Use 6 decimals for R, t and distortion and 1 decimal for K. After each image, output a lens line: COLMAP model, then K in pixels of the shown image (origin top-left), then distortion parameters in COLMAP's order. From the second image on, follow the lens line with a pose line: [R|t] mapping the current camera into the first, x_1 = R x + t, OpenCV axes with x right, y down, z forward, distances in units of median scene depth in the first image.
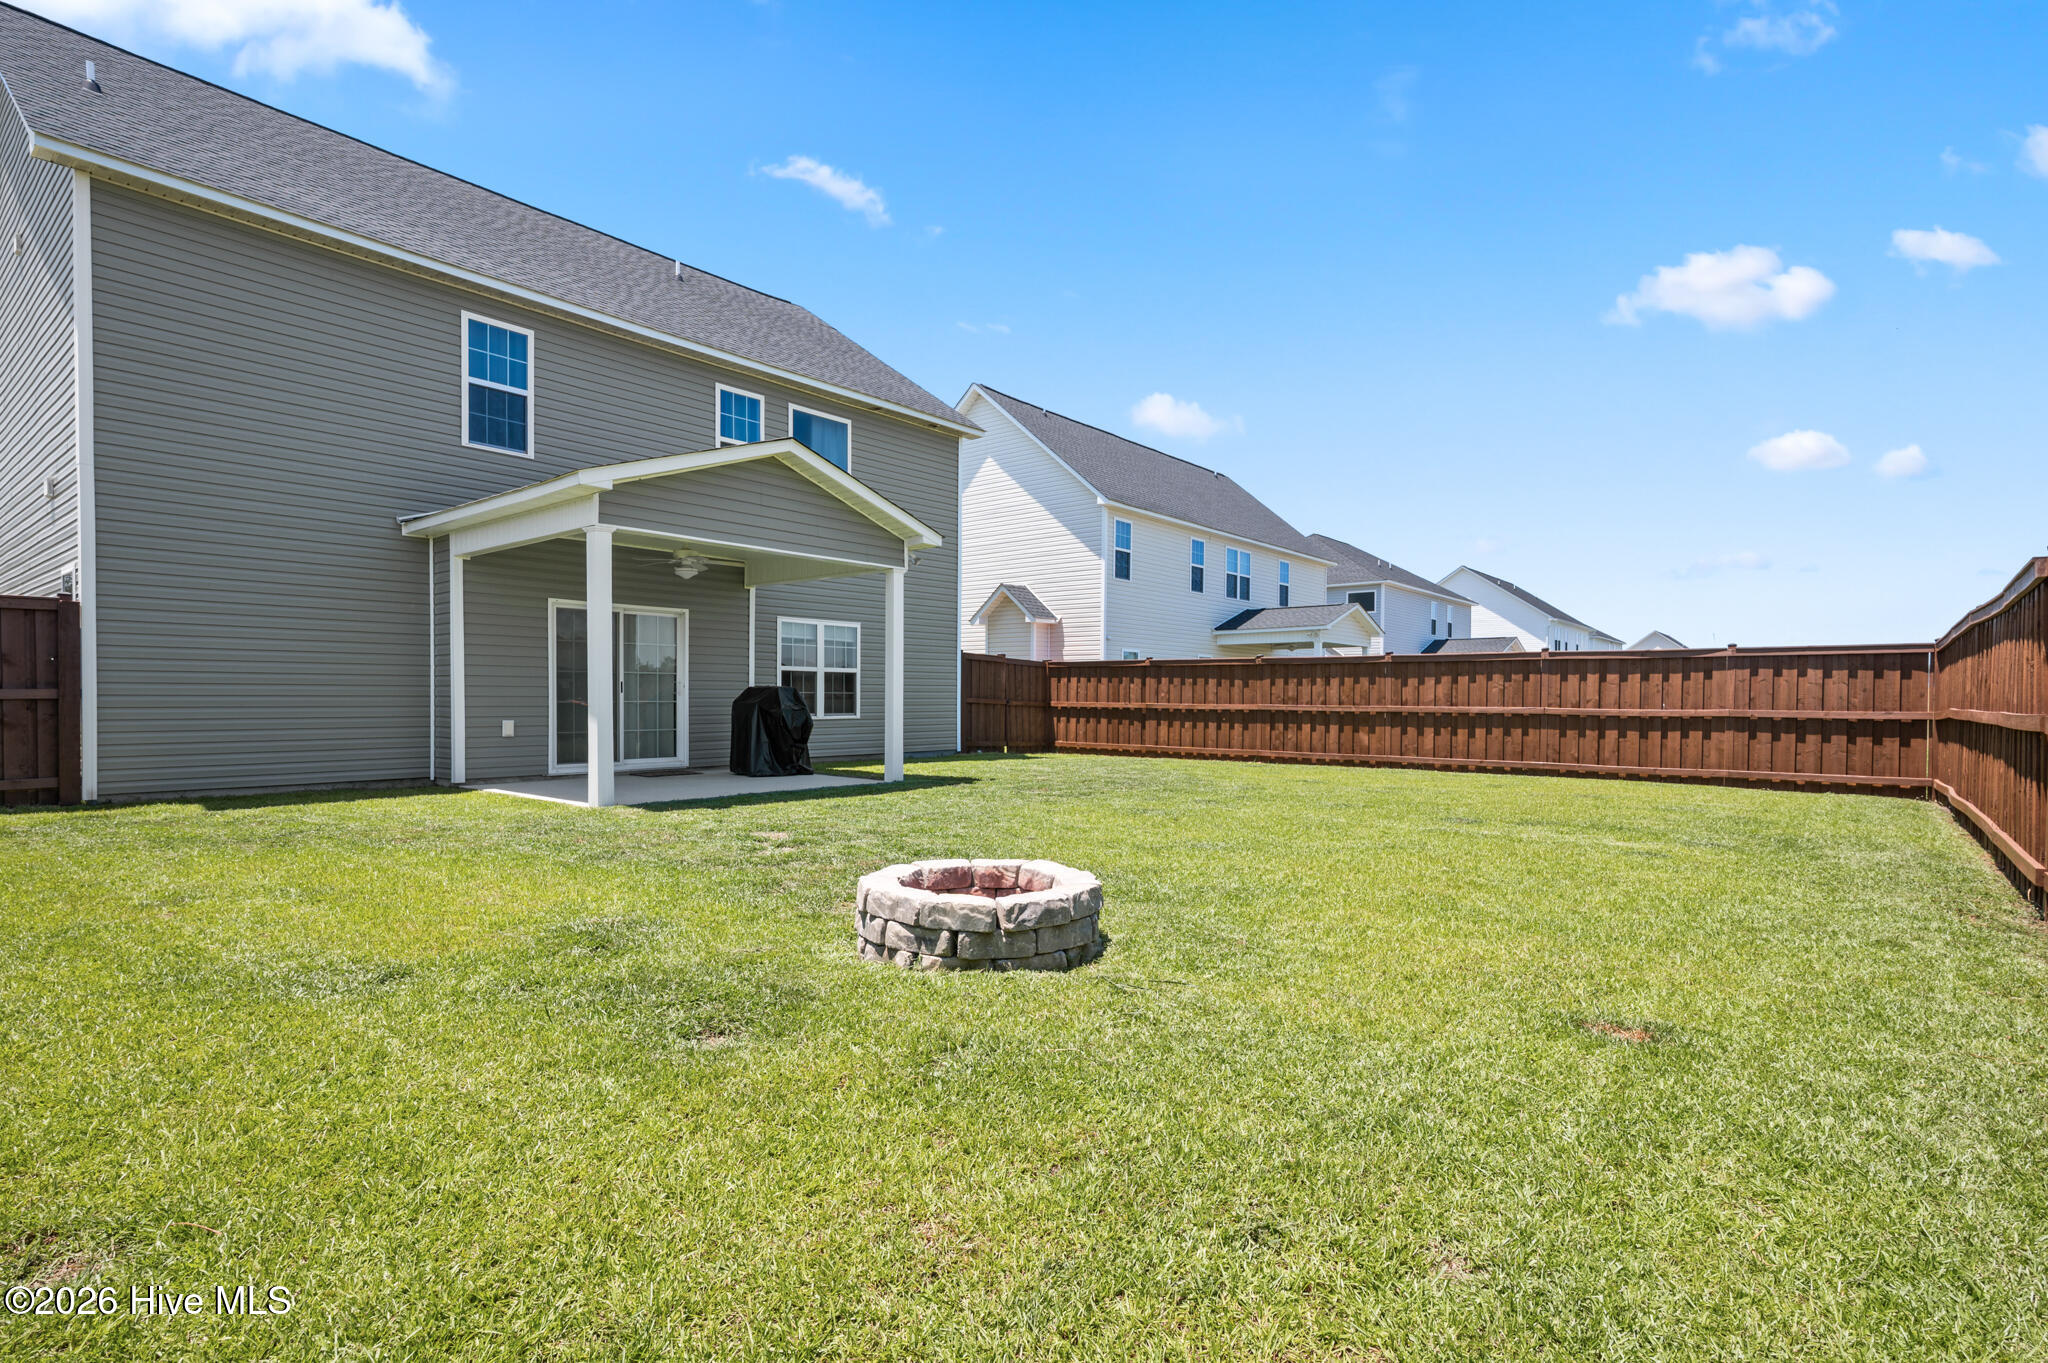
lens RADIAL K [[1007.7, 0, 1004.8], [0, 1007.7, 708.8], [0, 0, 1]] dist [0.008687, 0.003920]
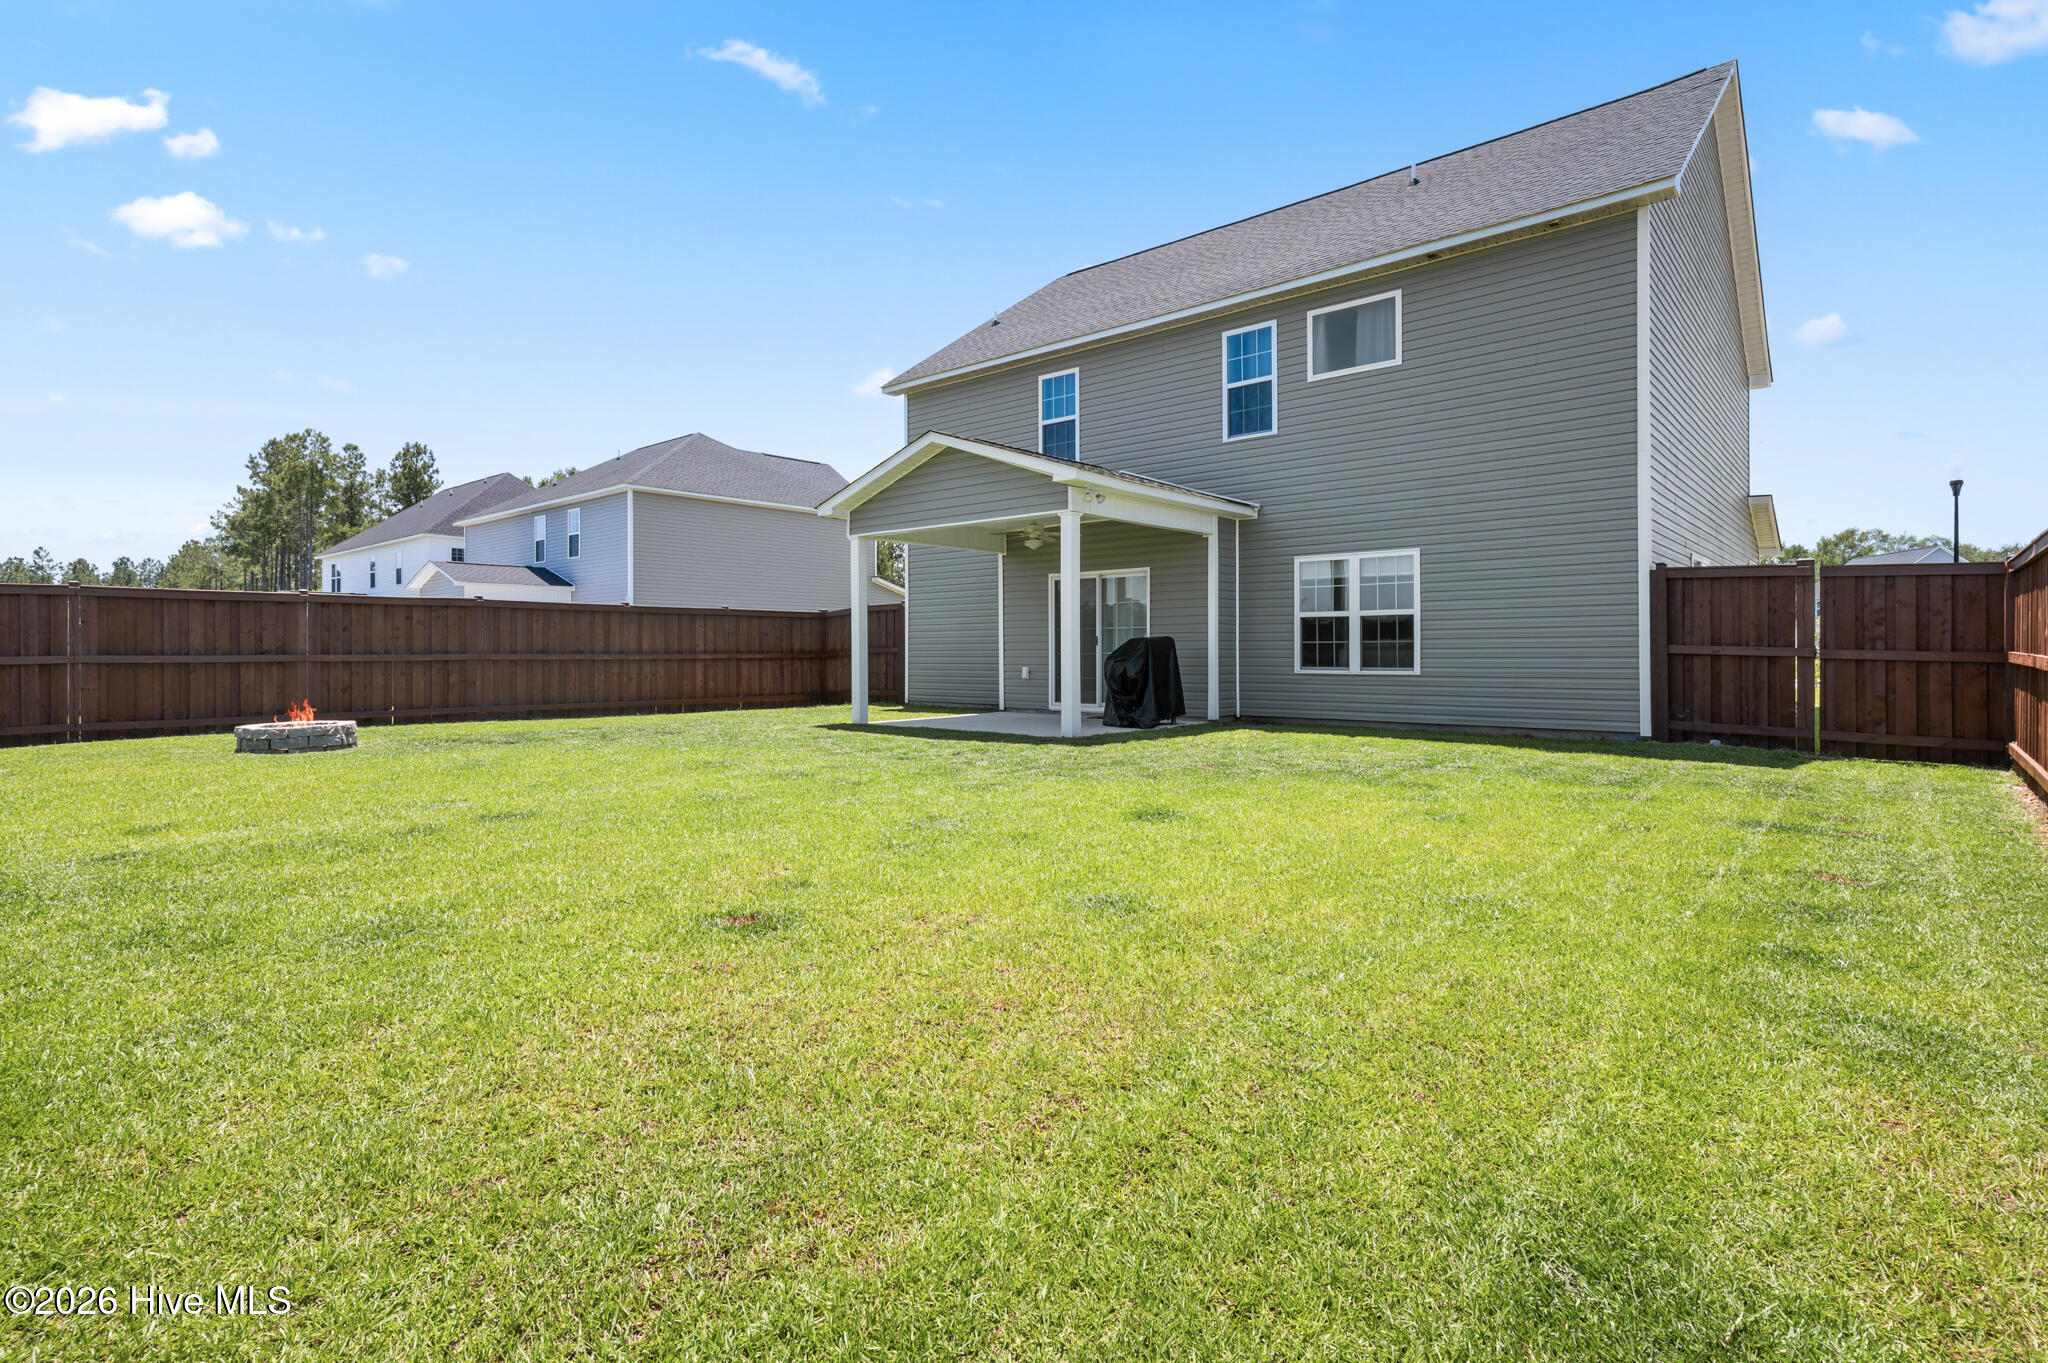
lens RADIAL K [[1007.7, 0, 1028.3], [0, 1007.7, 635.6], [0, 0, 1]] dist [0.008687, 0.003920]
pose [[-0.011012, -0.020690, -0.999725, 0.552343], [-0.006616, 0.999766, -0.020618, -0.002125], [0.999917, 0.006387, -0.011146, 0.644768]]
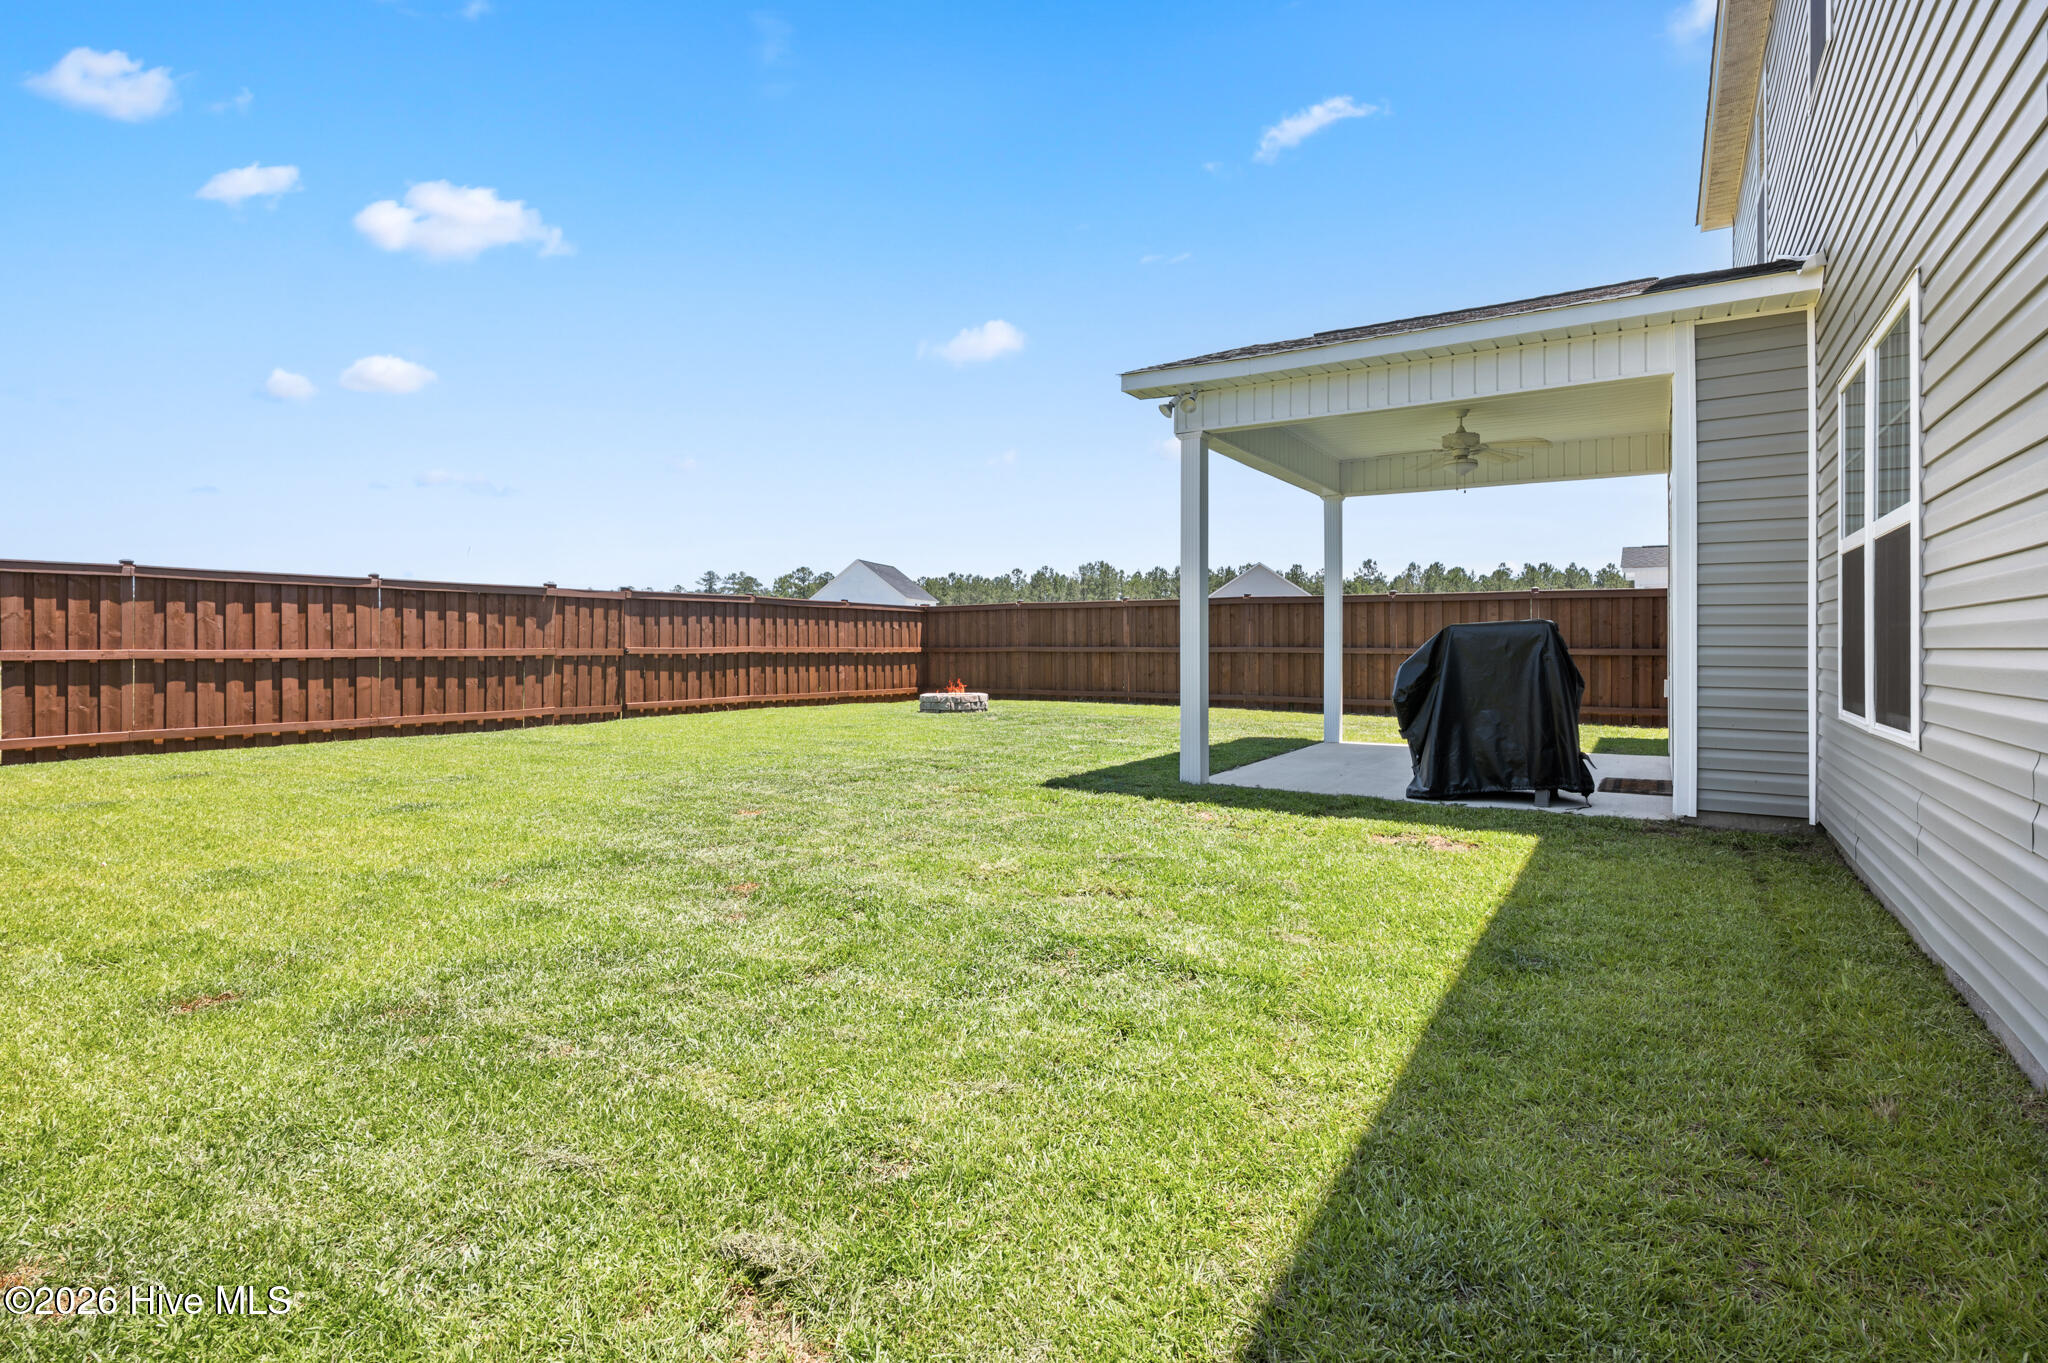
lens RADIAL K [[1007.7, 0, 1017.0], [0, 1007.7, 672.2], [0, 0, 1]] dist [0.008687, 0.003920]
pose [[-0.991099, -0.001946, -0.133111, 0.053251], [-0.007117, 0.999238, 0.038386, -0.012315], [0.132935, 0.038992, -0.990358, 1.050645]]
